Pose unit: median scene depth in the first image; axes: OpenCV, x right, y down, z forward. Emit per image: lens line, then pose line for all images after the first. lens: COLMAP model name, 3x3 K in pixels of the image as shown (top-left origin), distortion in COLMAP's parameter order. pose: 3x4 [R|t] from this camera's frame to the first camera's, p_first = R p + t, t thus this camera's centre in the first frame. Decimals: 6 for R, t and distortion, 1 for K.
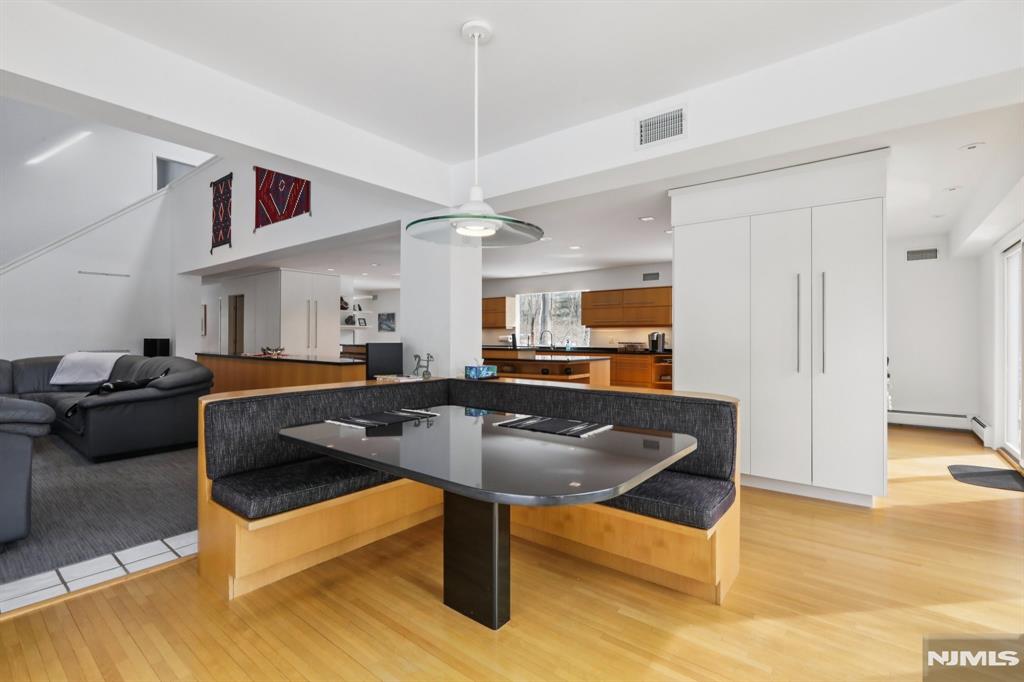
lens RADIAL K [[458.6, 0, 511.2], [0, 458.6, 332.8], [0, 0, 1]] dist [0.001635, -0.000386]
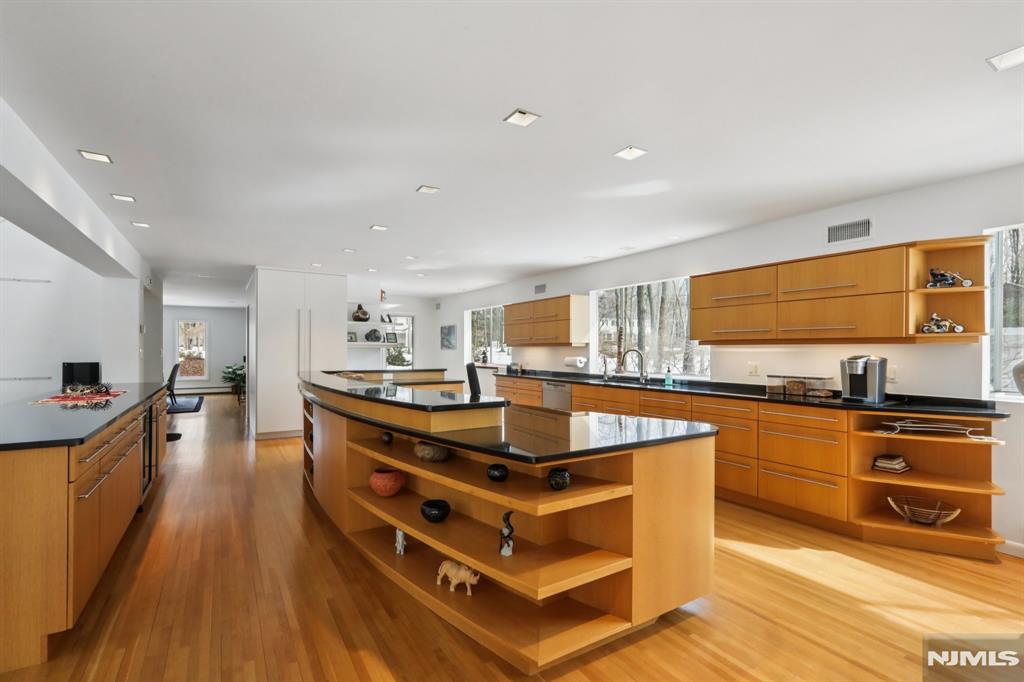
lens RADIAL K [[458.6, 0, 509.8], [0, 458.6, 351.9], [0, 0, 1]] dist [0.001635, -0.000386]
pose [[0.944017, 0.000348, -0.329898, 0.133739], [0.003122, 0.999945, 0.009988, -0.008800], [0.329883, -0.010459, 0.943964, 0.444580]]
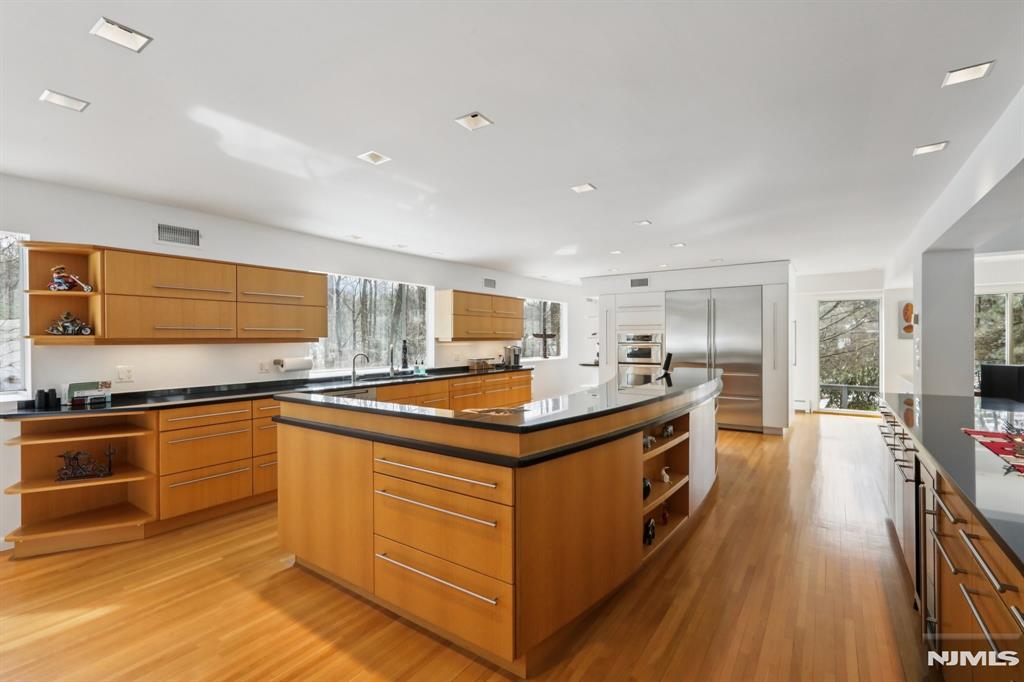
lens RADIAL K [[458.6, 0, 511.4], [0, 458.6, 341.8], [0, 0, 1]] dist [0.001635, -0.000386]
pose [[-0.051913, -0.010835, 0.998593, -0.561954], [-0.003016, 0.999938, 0.010693, -0.017624], [-0.998647, -0.002456, -0.051942, 0.963721]]
